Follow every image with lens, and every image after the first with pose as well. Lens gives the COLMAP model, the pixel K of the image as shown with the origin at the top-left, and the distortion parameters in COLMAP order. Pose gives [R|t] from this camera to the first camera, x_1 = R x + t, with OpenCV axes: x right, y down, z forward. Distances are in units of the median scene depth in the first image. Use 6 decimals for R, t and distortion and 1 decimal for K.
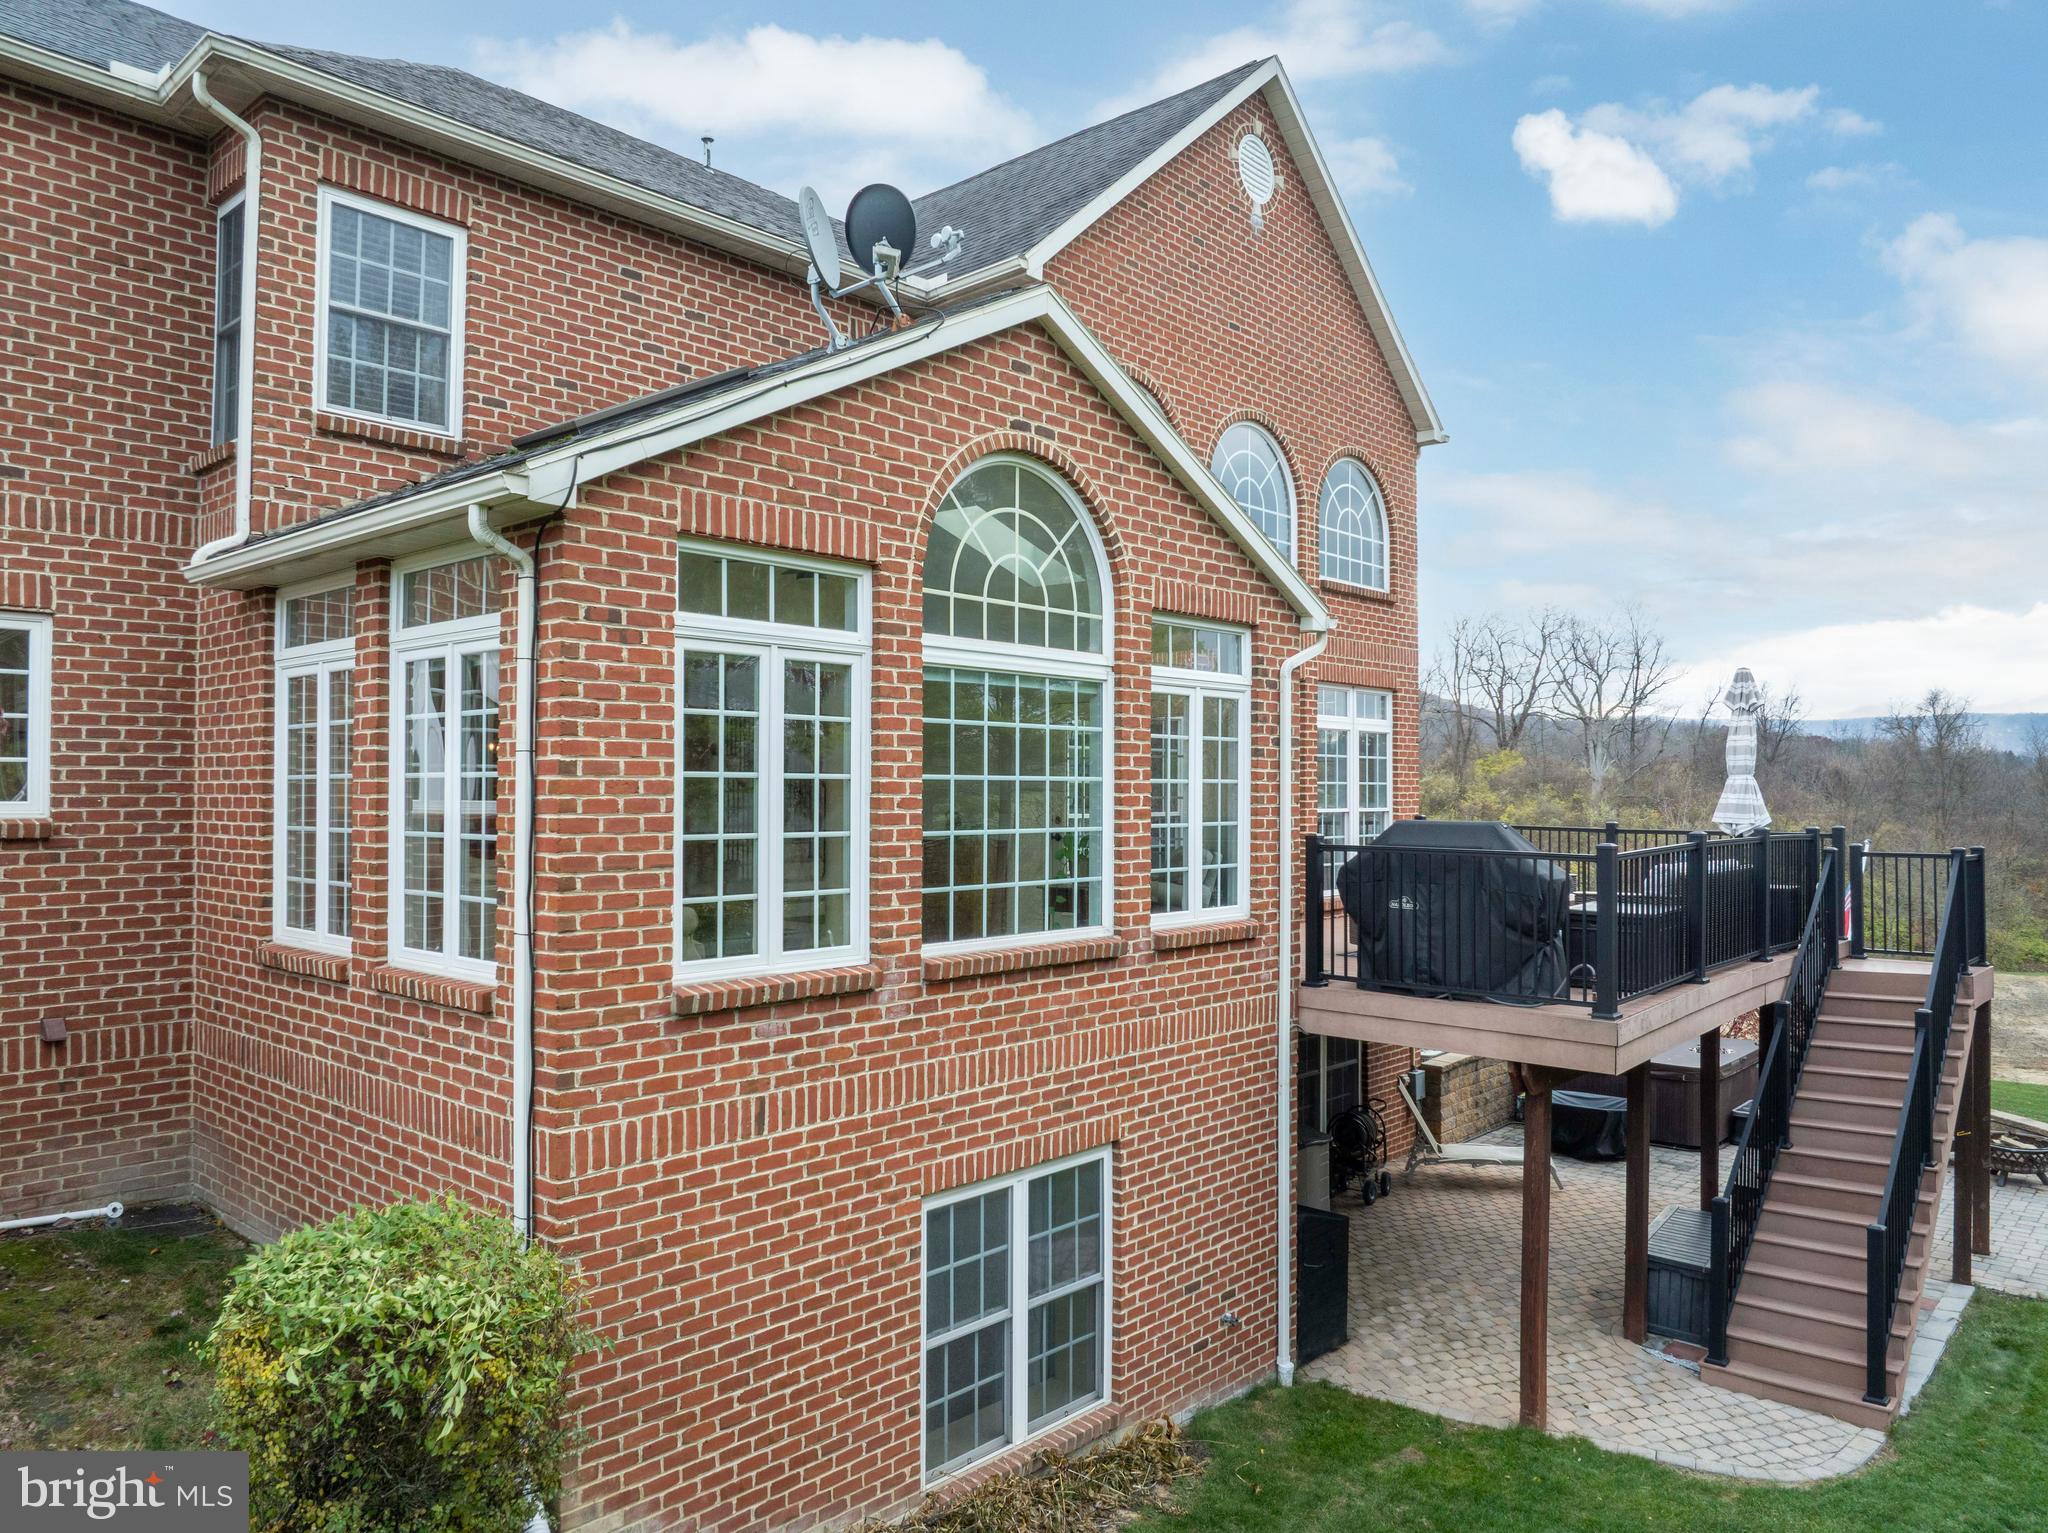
lens RADIAL K [[1431.1, 0, 1024.0], [0, 1431.1, 766.5], [0, 0, 1]] dist [-0.031616, 0.002672]
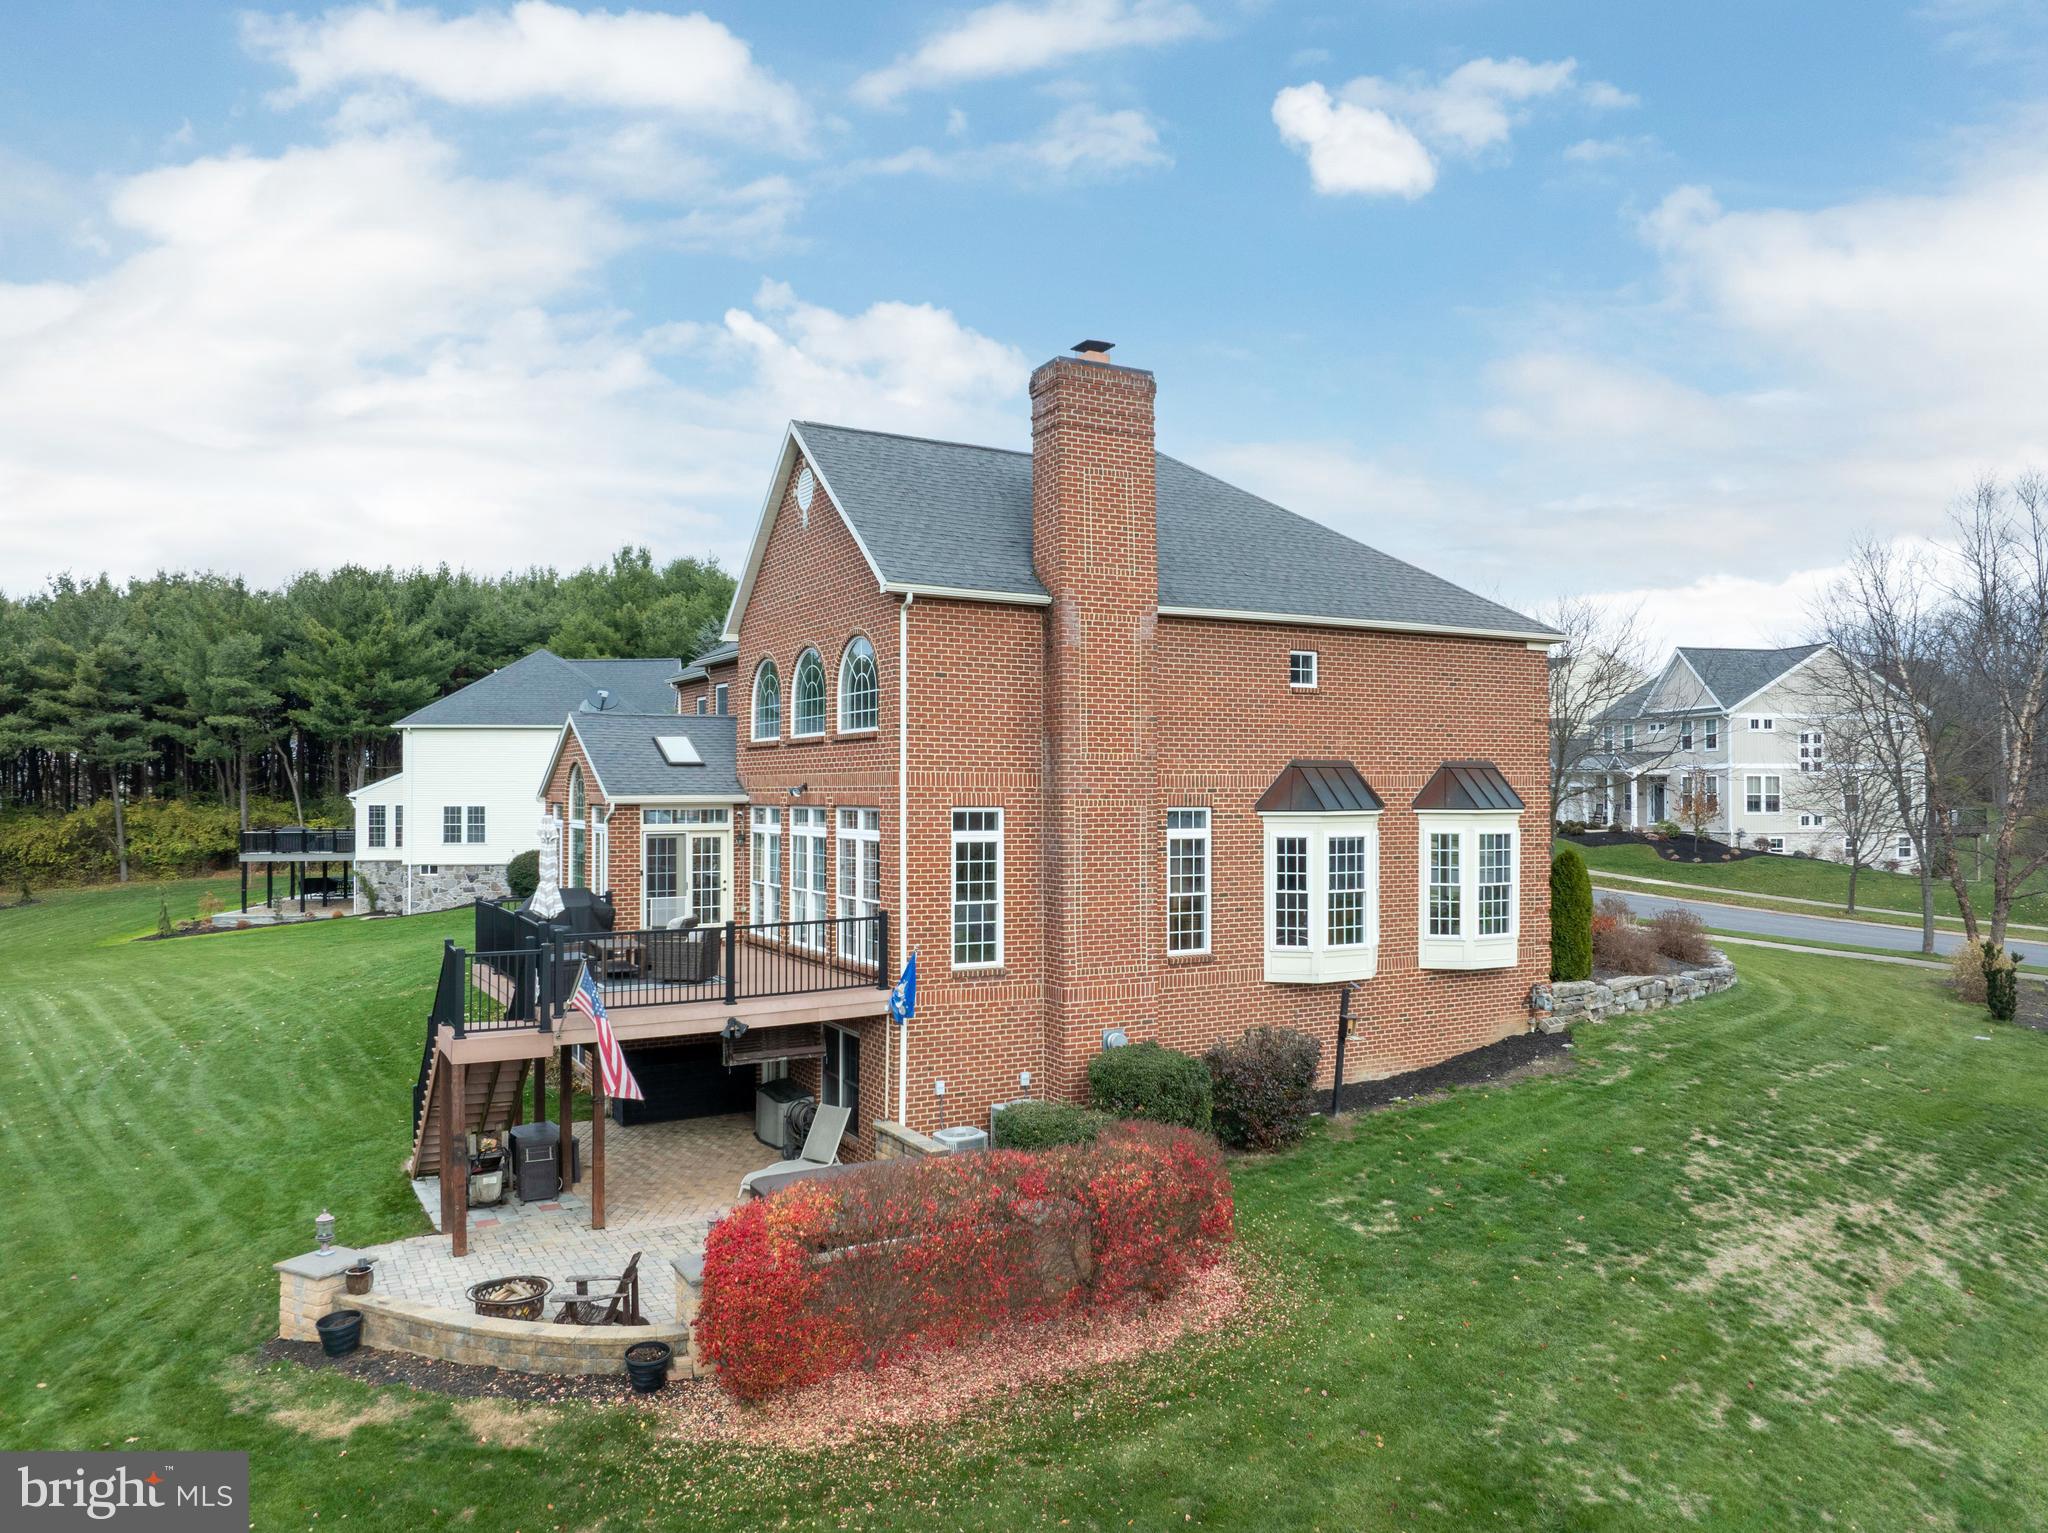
lens RADIAL K [[1437.5, 0, 1026.7], [0, 1437.5, 771.0], [0, 0, 1]] dist [-0.032626, -0.001795]
pose [[-0.325290, -0.010689, -0.945554, 2.766138], [0.019503, 0.999648, -0.018010, -0.118506], [0.945413, -0.024300, -0.324967, 3.028729]]
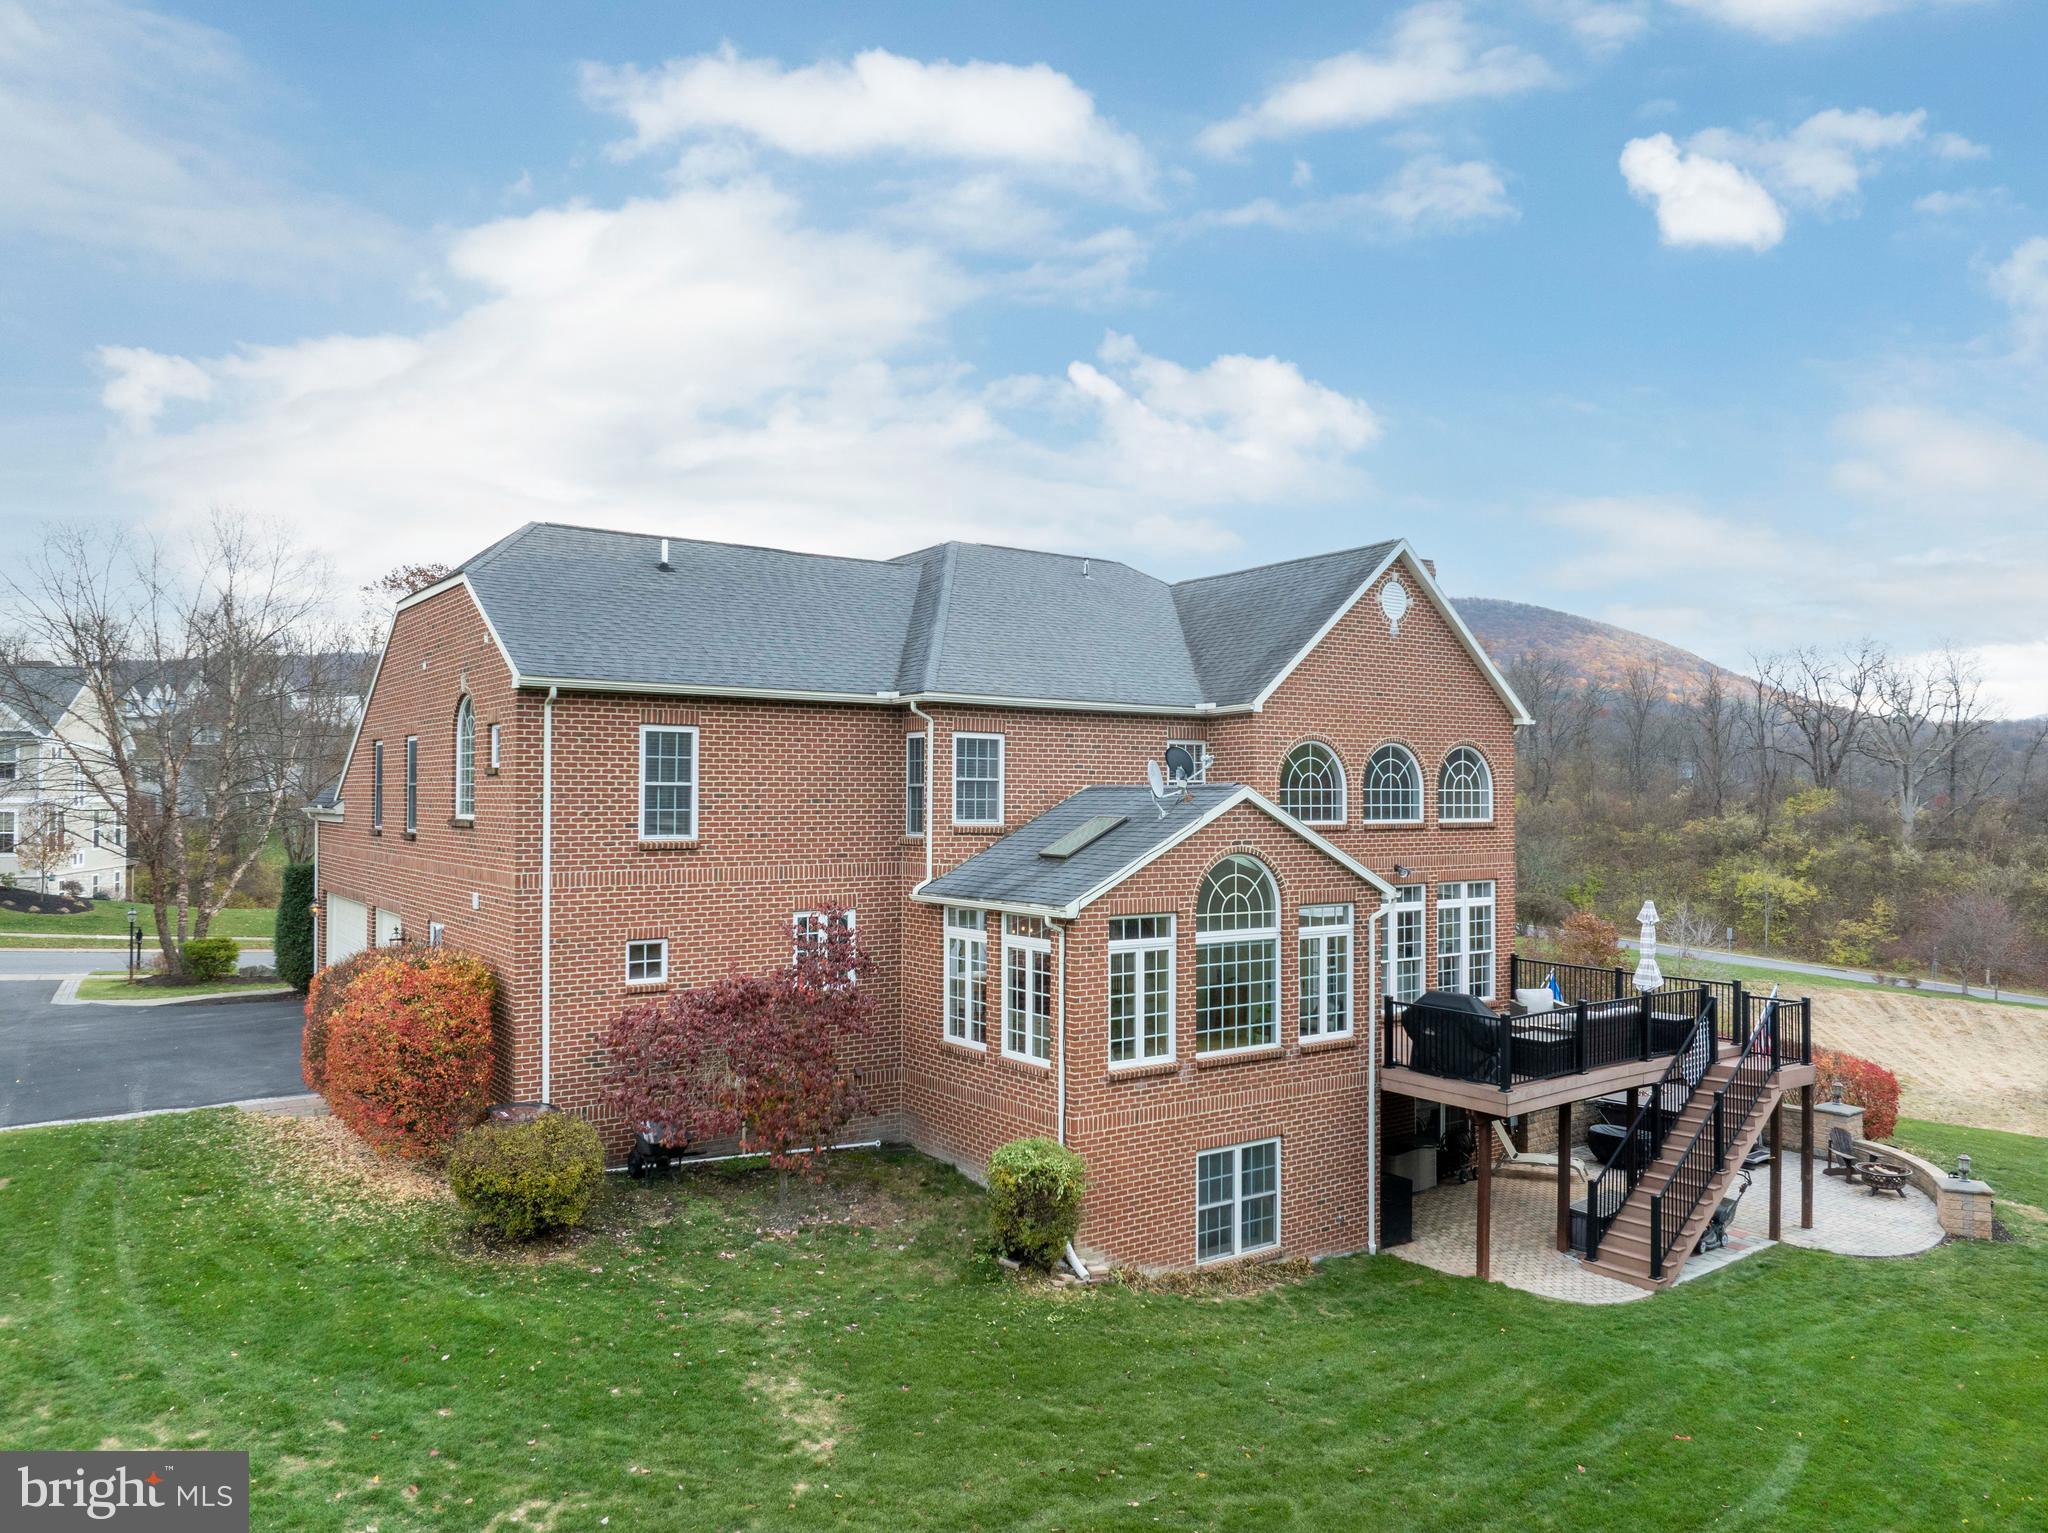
lens RADIAL K [[1431.1, 0, 1024.0], [0, 1431.1, 766.5], [0, 0, 1]] dist [-0.031616, 0.002672]
pose [[0.975021, -0.005082, -0.222054, 0.185381], [0.003936, 0.999977, -0.005605, -0.351884], [0.222077, 0.004591, 0.975018, -1.469003]]
